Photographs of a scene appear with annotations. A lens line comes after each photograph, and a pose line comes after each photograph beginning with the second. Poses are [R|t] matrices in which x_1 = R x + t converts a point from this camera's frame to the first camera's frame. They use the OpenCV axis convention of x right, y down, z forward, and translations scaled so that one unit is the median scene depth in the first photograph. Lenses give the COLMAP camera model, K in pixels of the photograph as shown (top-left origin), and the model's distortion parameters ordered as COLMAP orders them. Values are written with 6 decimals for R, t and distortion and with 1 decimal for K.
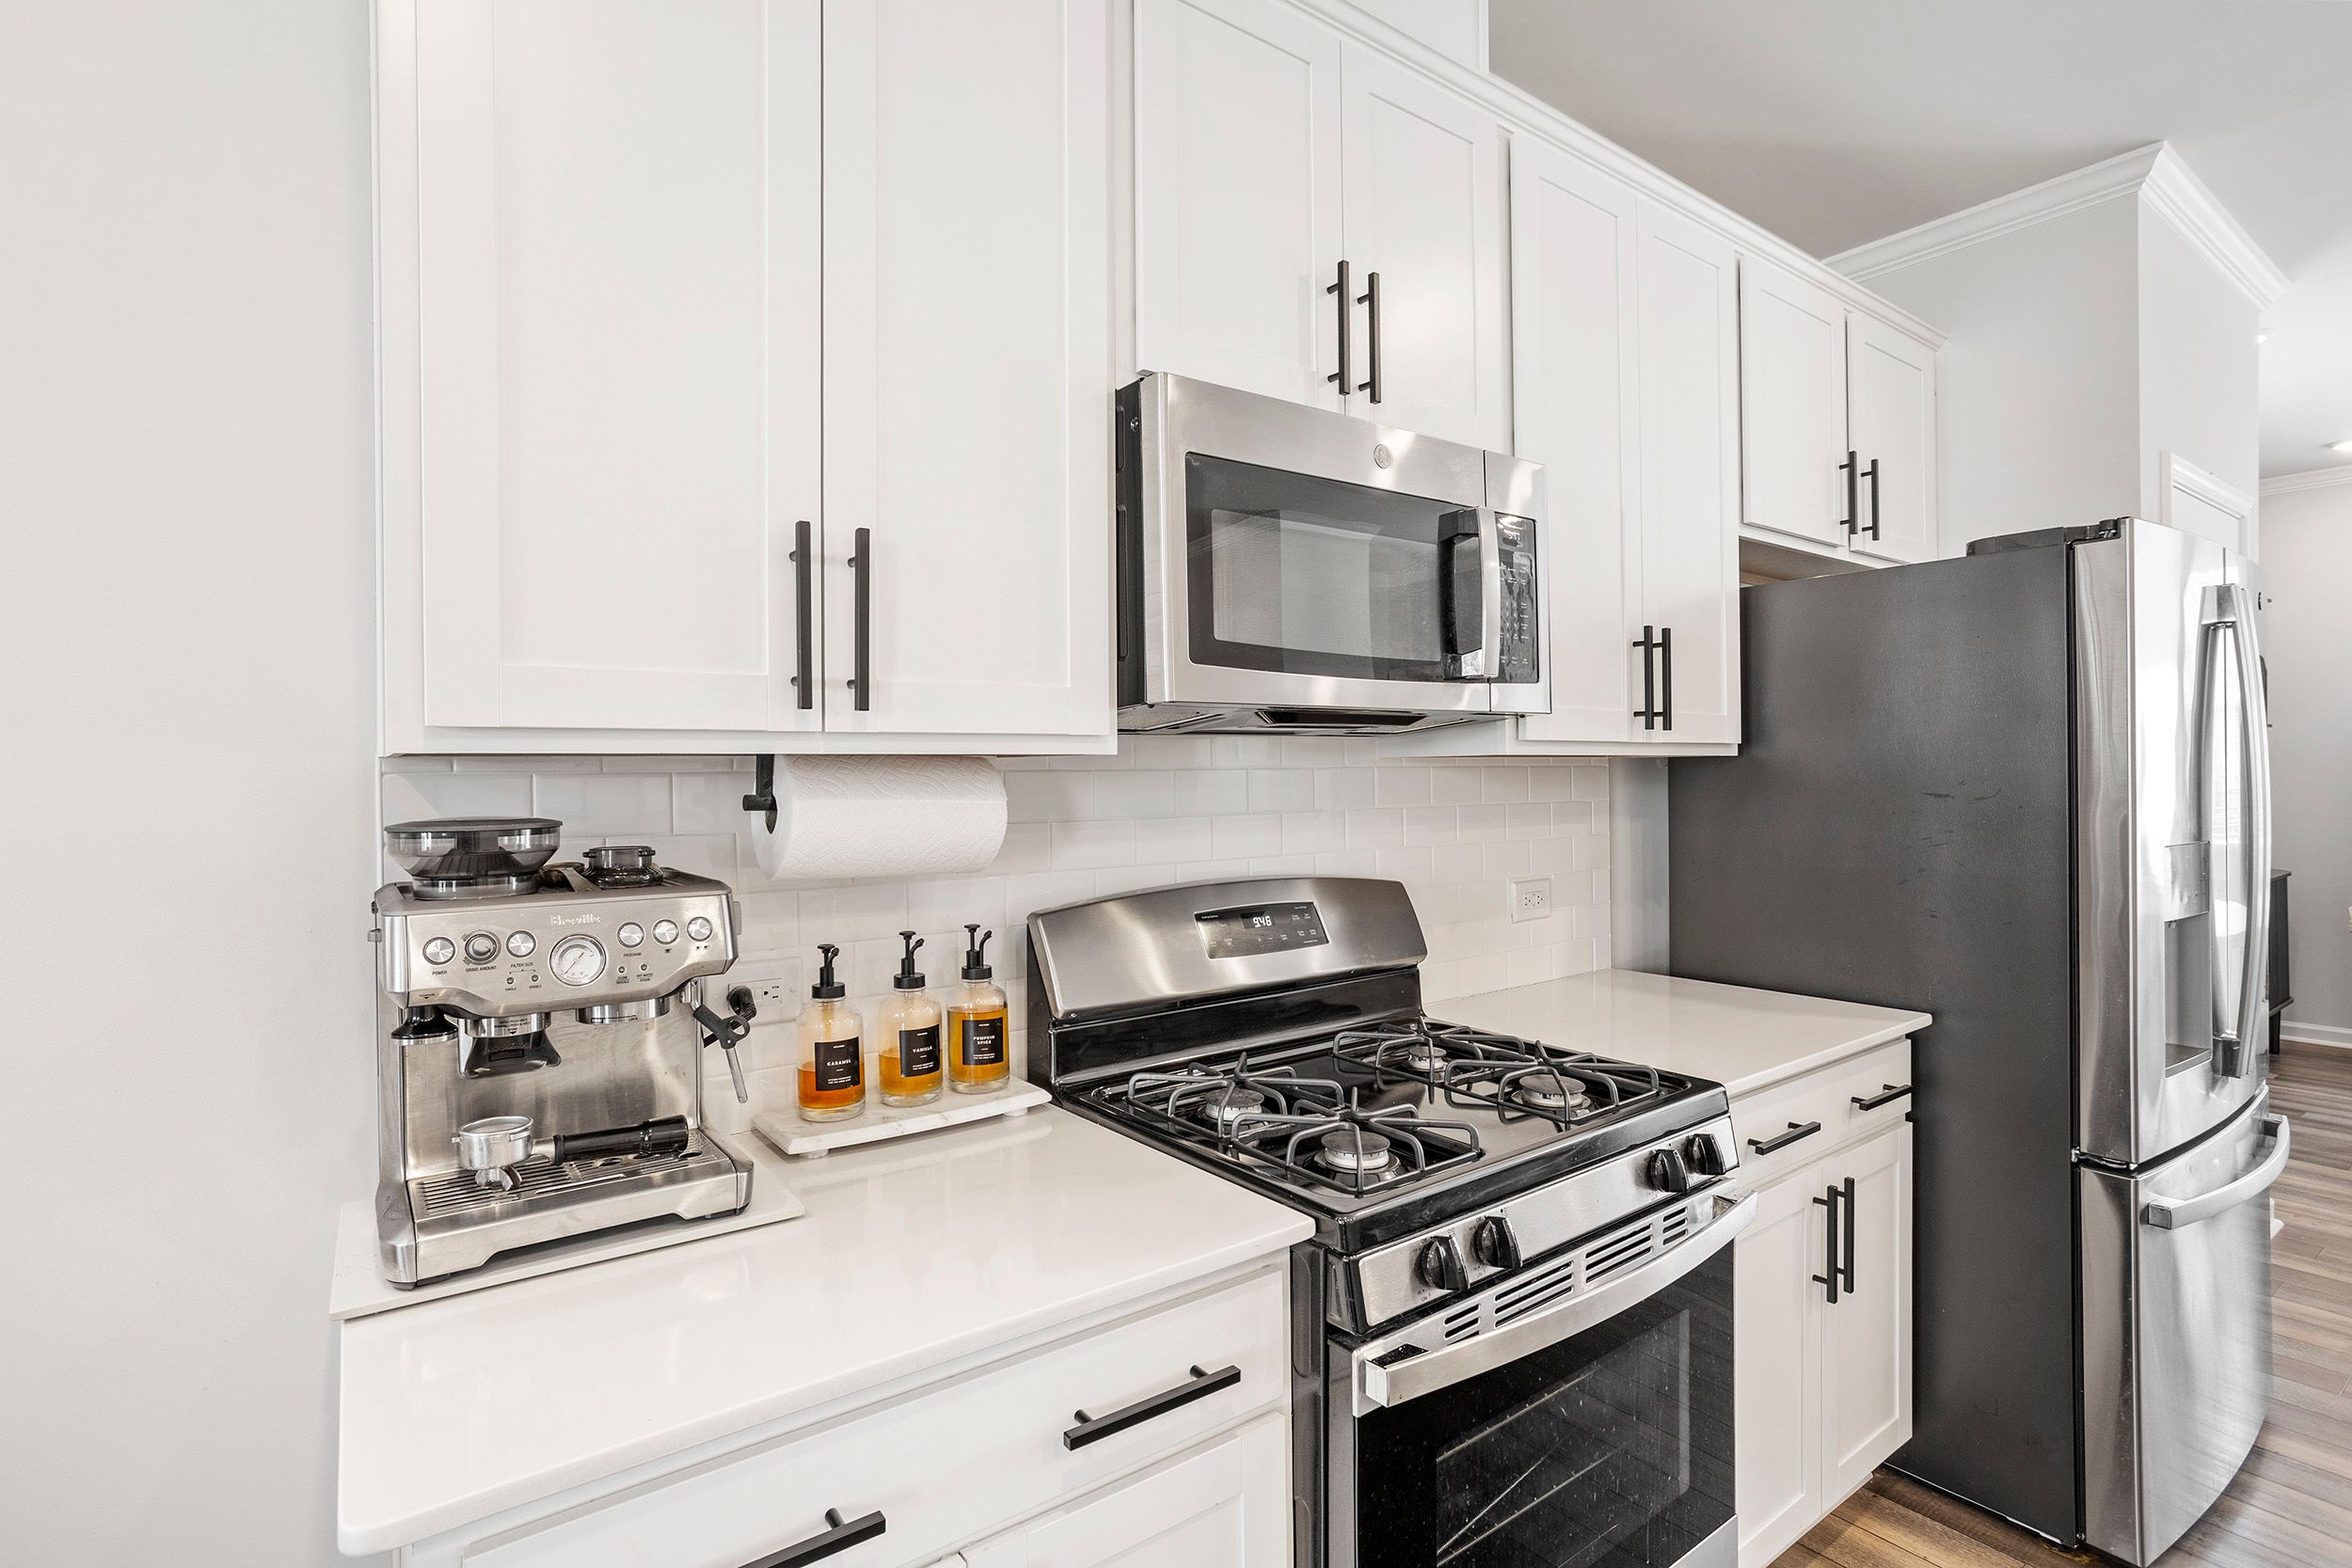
lens RADIAL K [[1158.1, 0, 1176.8], [0, 1158.1, 772.9], [0, 0, 1]] dist [-0.047425, 0.028351]
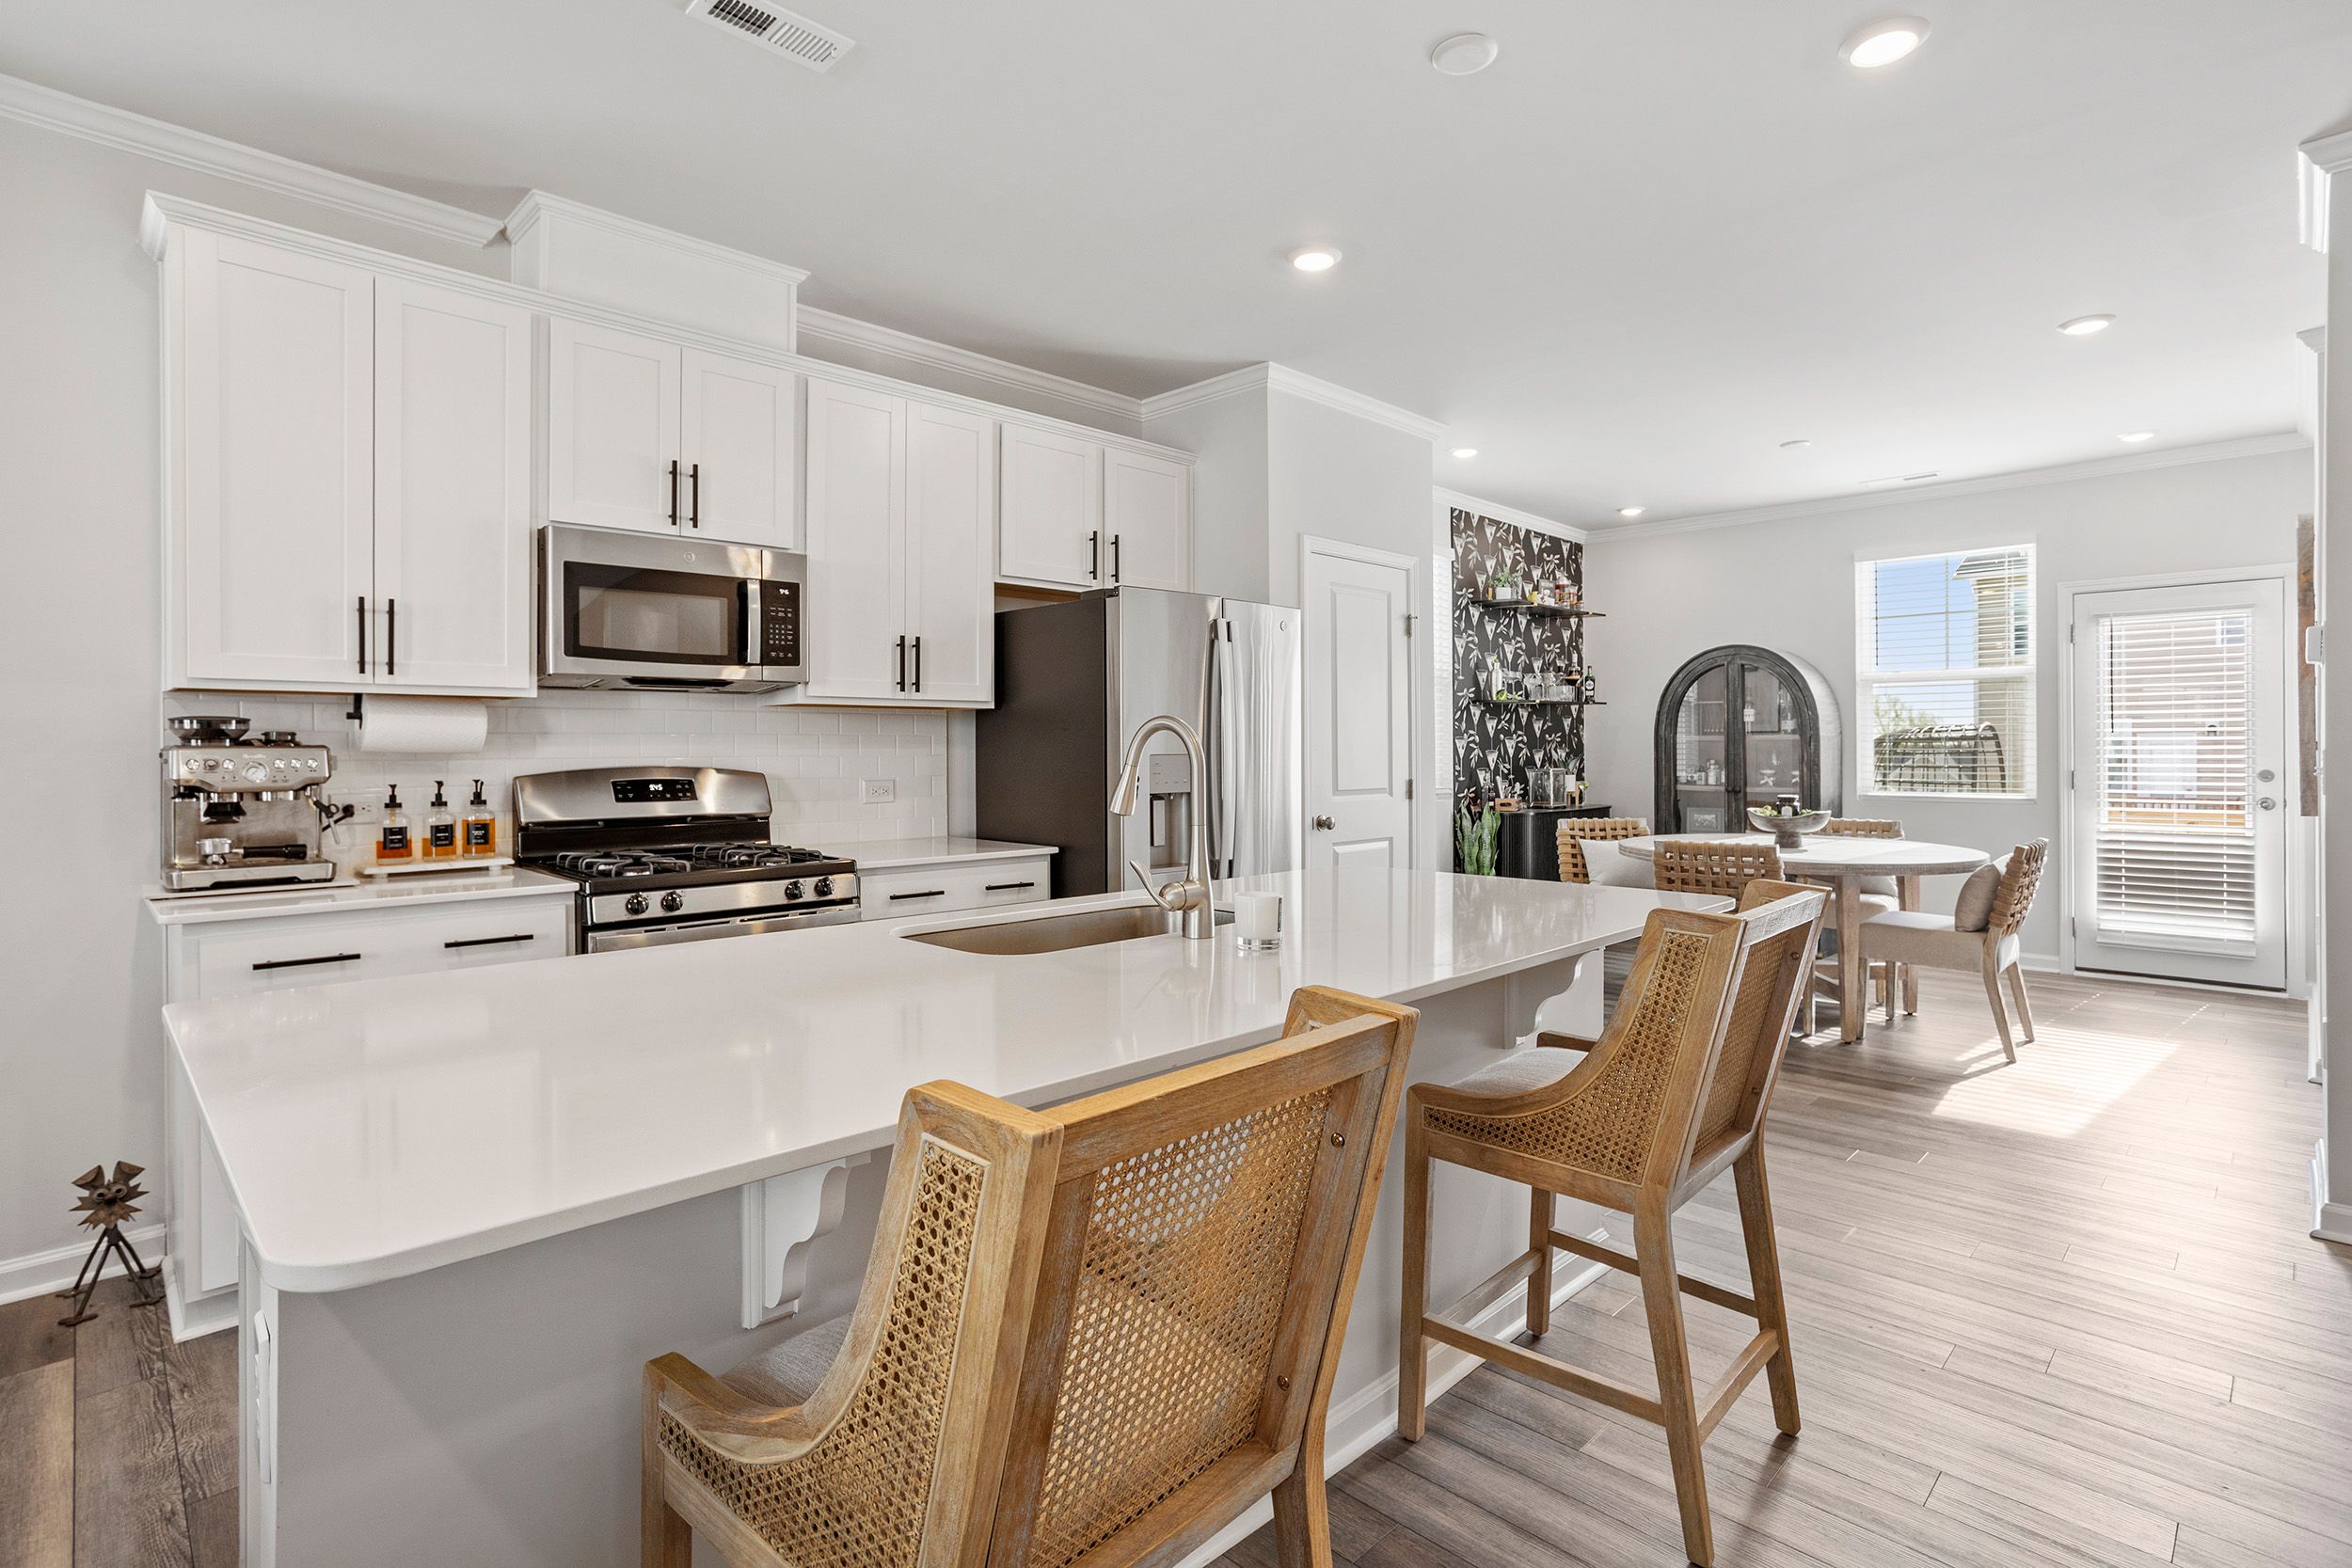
lens RADIAL K [[1158.1, 0, 1165.6], [0, 1158.1, 749.6], [0, 0, 1]] dist [-0.047425, 0.028351]
pose [[0.990105, 0.009276, 0.140018, 0.774199], [-0.009587, 0.999953, 0.001543, 0.065106], [-0.139997, -0.002870, 0.990148, -1.222648]]
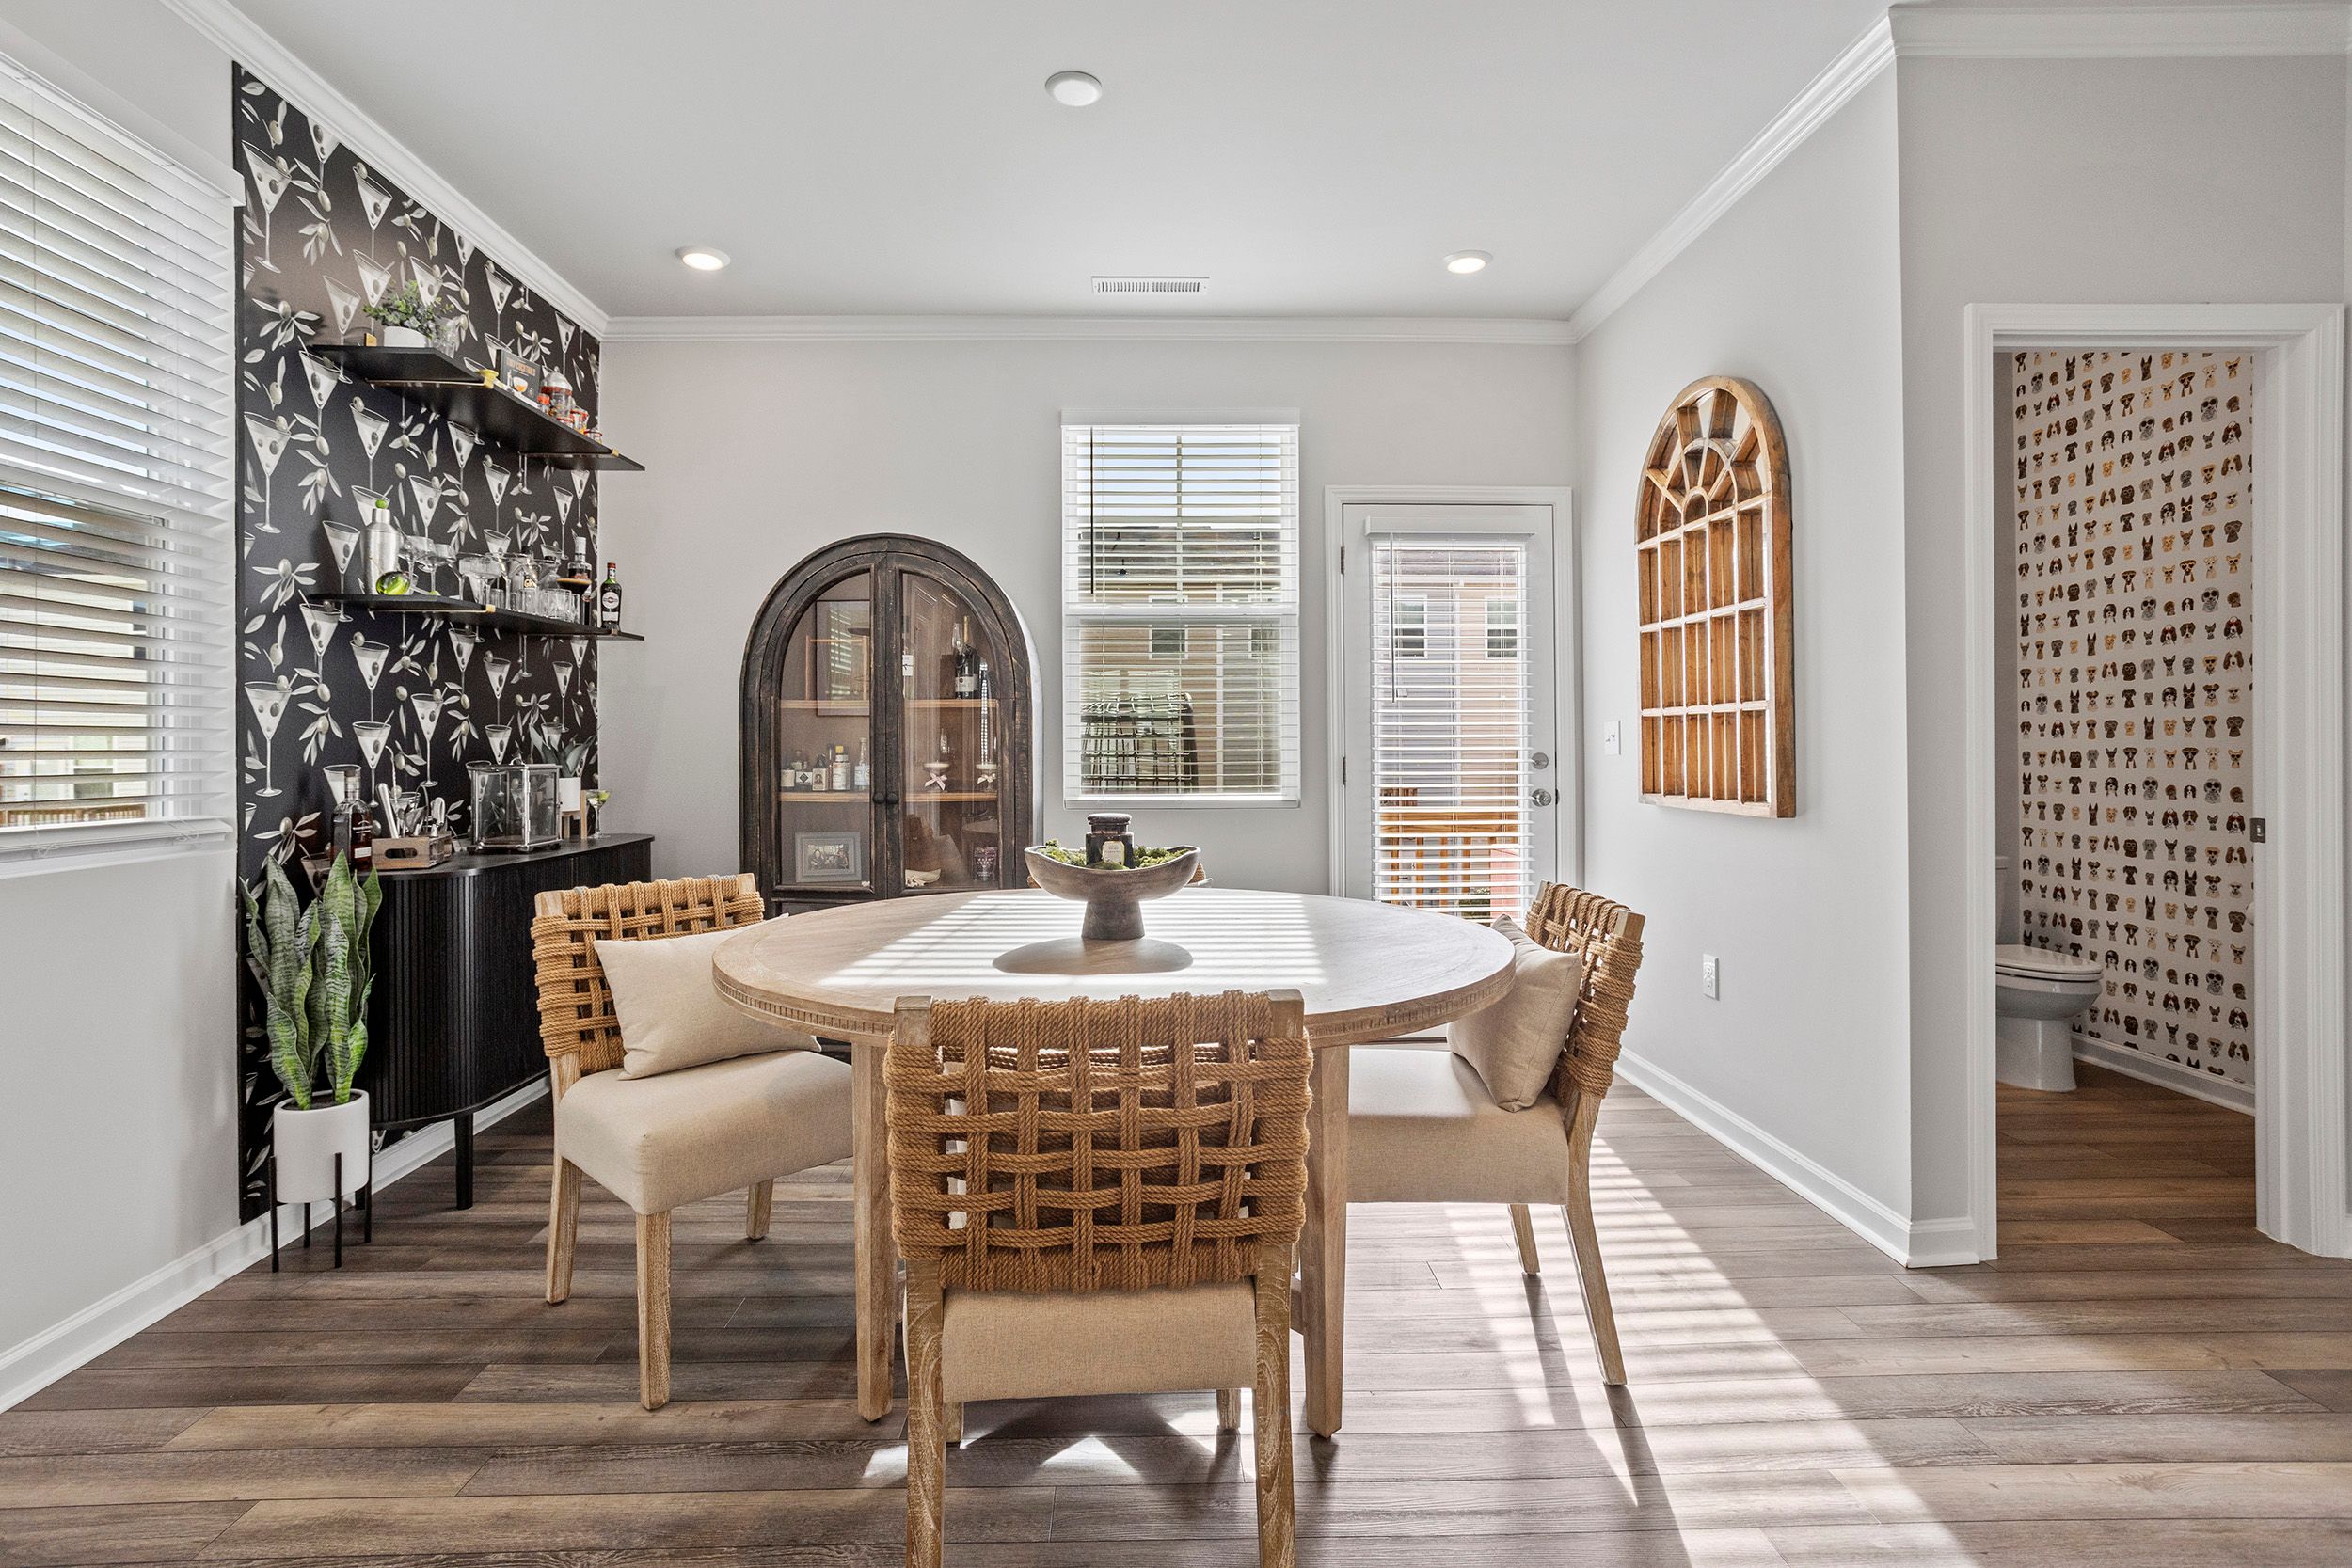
lens RADIAL K [[1158.1, 0, 1162.1], [0, 1158.1, 741.2], [0, 0, 1]] dist [-0.047425, 0.028351]
pose [[0.577373, 0.015221, 0.816339, 1.951146], [-0.003905, 0.999866, -0.015882, 0.121764], [-0.816471, 0.005982, 0.577355, 1.044917]]
